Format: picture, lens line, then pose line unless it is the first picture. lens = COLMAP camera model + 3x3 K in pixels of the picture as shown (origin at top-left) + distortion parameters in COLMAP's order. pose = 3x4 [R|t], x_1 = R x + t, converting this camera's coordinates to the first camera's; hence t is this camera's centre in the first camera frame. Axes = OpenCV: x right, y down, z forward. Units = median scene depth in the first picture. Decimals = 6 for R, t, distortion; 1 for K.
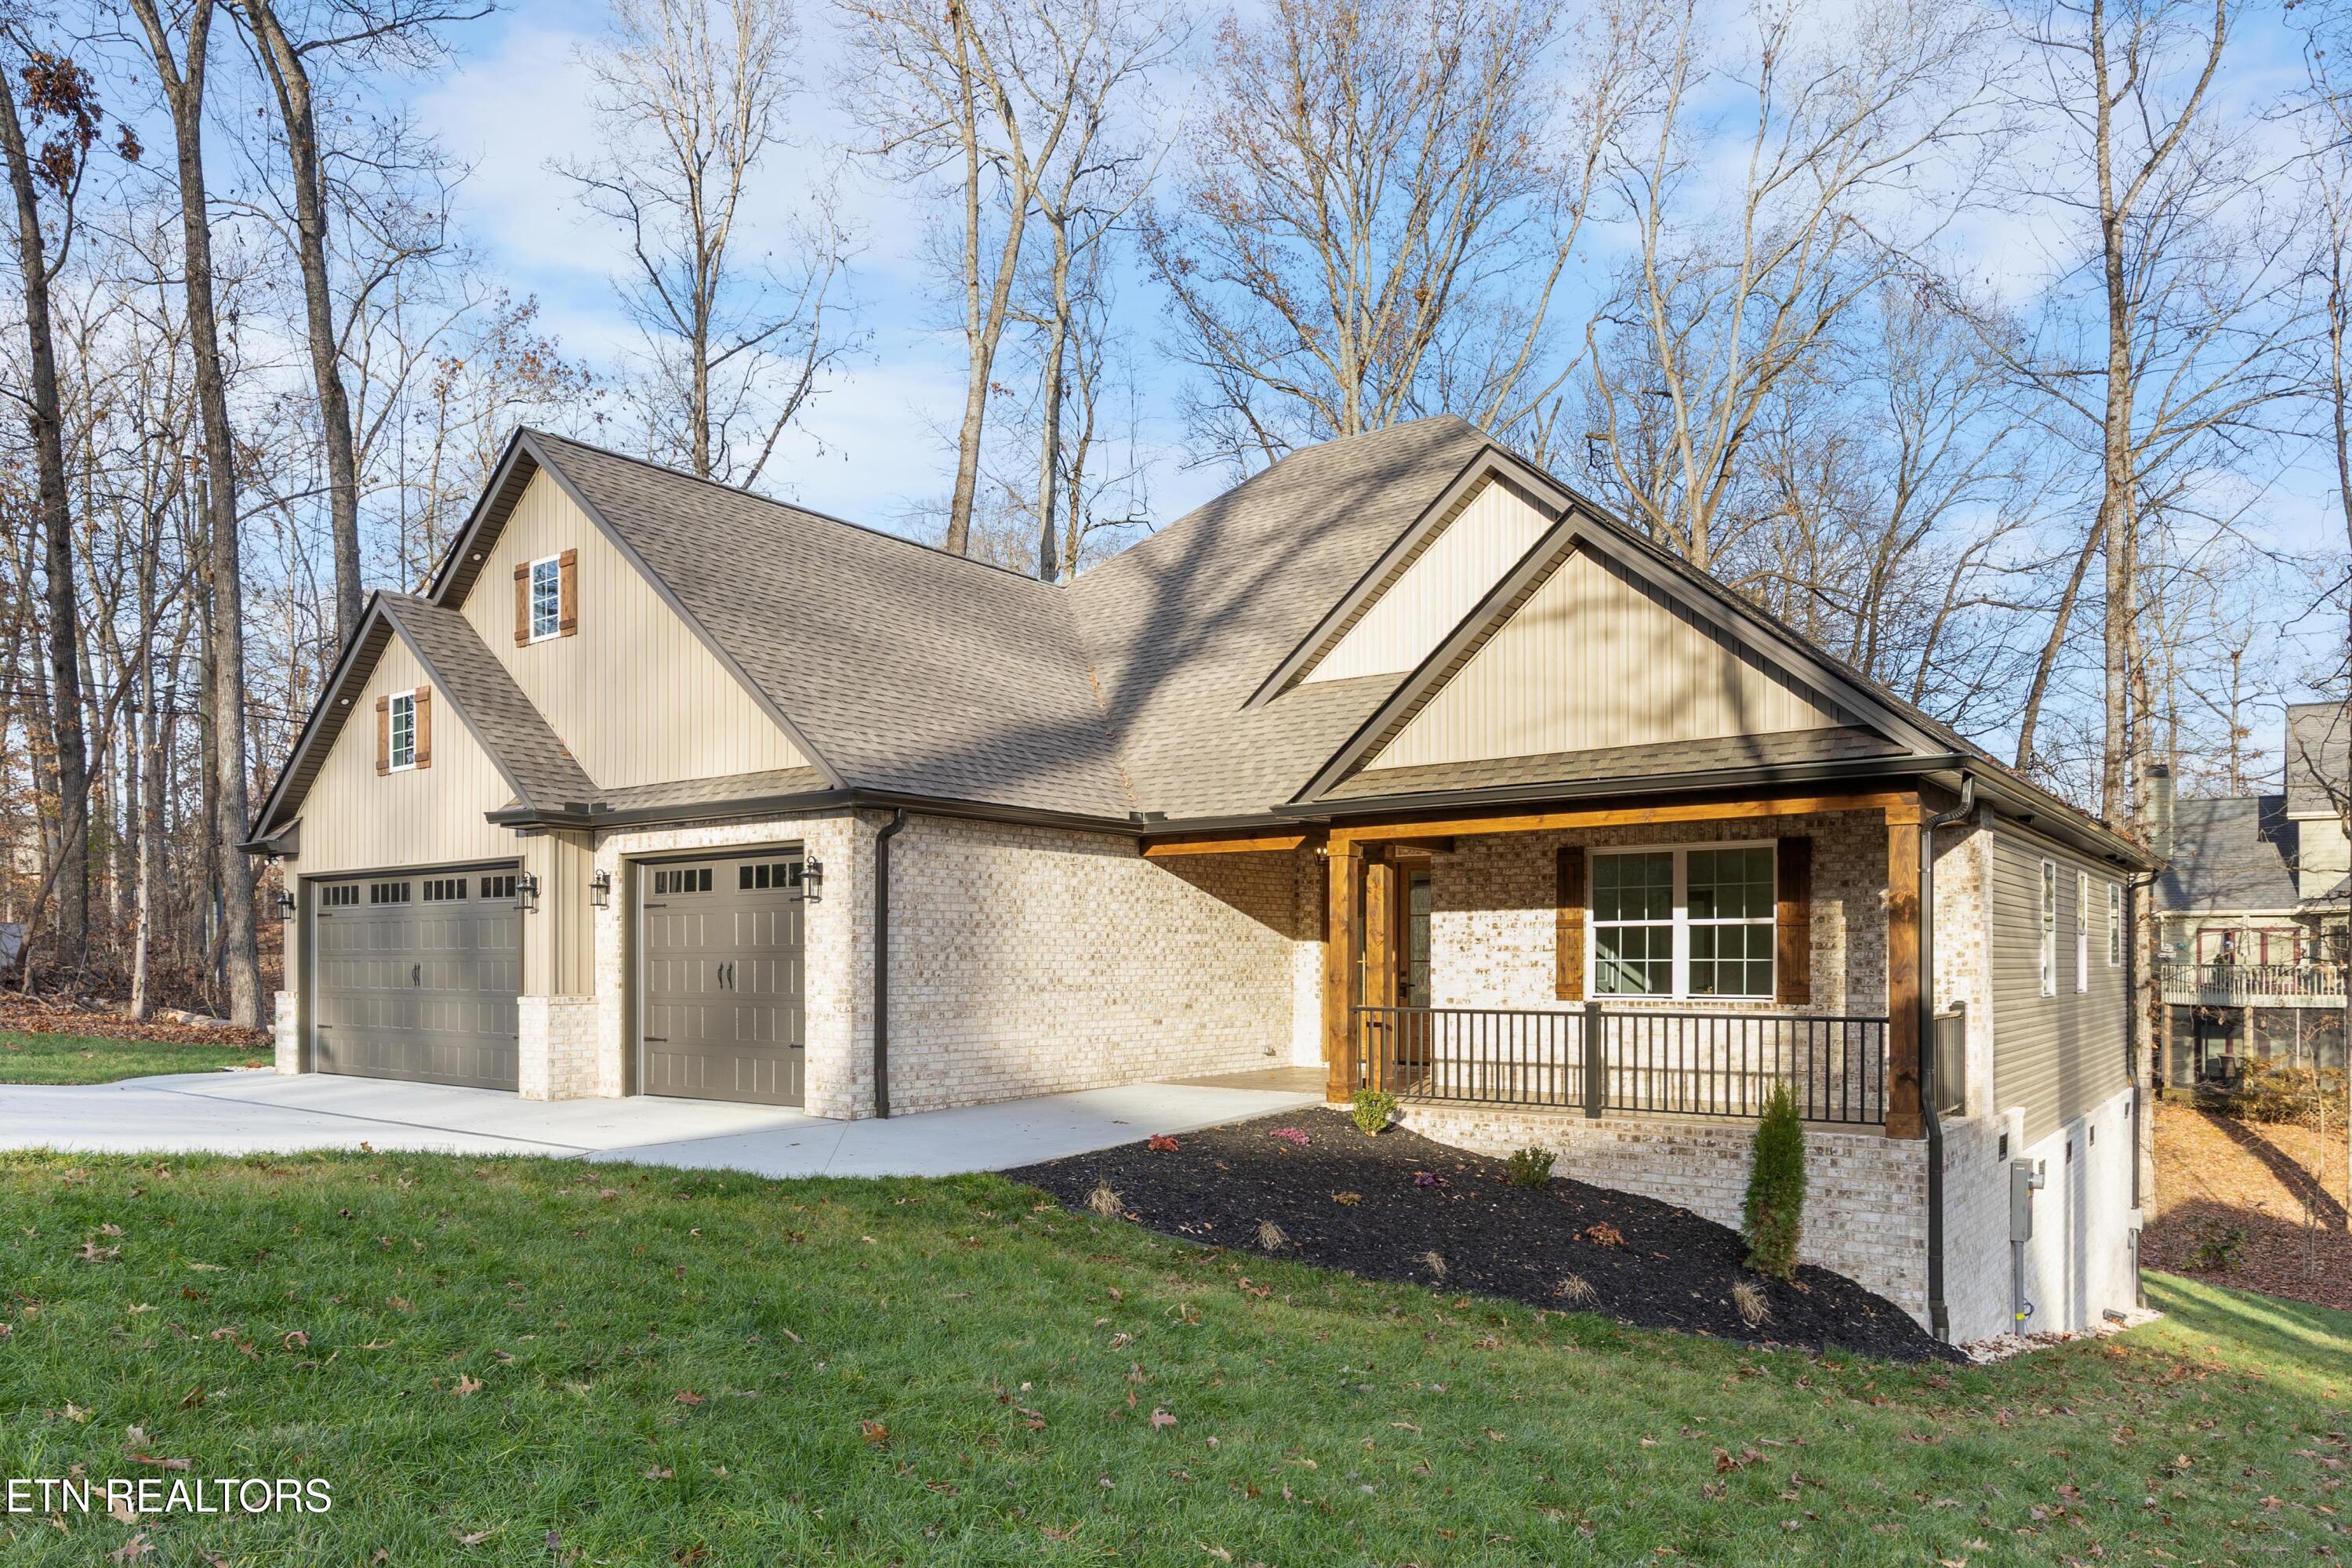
lens RADIAL K [[1296.1, 0, 1169.7], [0, 1296.1, 961.9], [0, 0, 1]] dist [-0.002497, -0.000698]
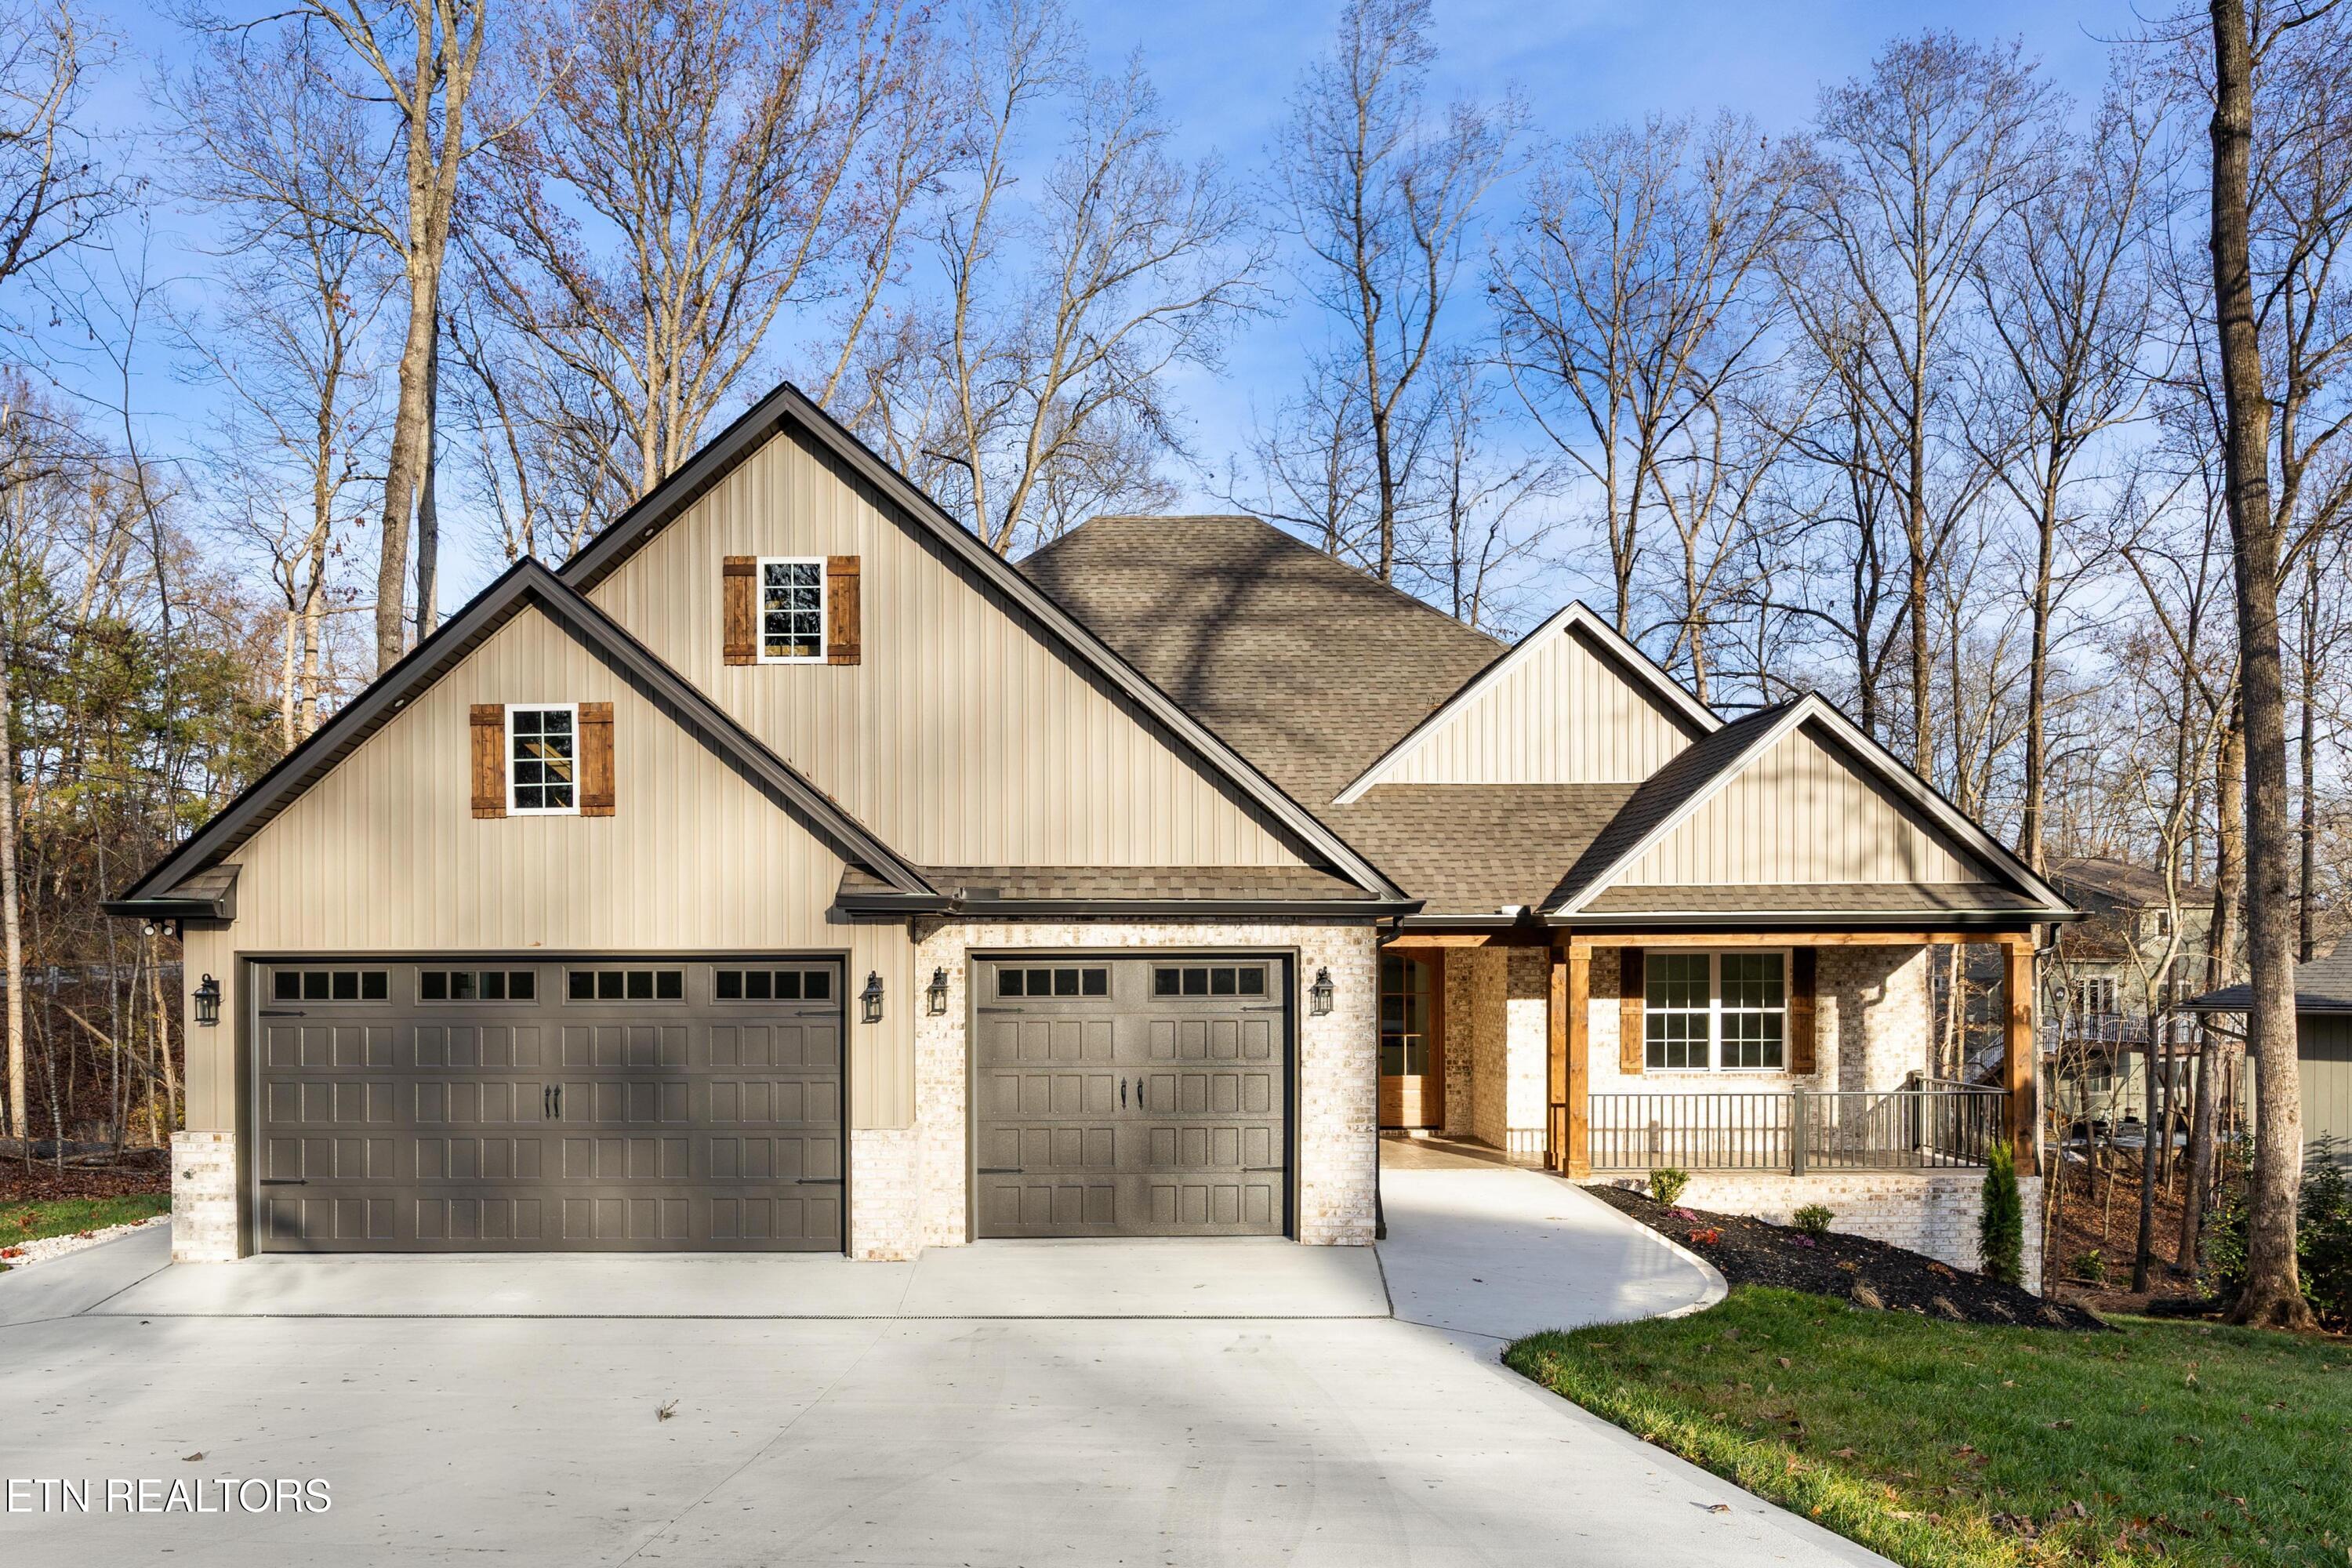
lens RADIAL K [[1292.3, 0, 1112.5], [0, 1292.3, 984.8], [0, 0, 1]] dist [-0.002571, -0.000502]
pose [[0.840672, -0.004608, 0.541524, -0.805671], [0.003872, 0.999989, 0.002498, -0.062992], [-0.541530, -0.000004, 0.840681, 0.269056]]
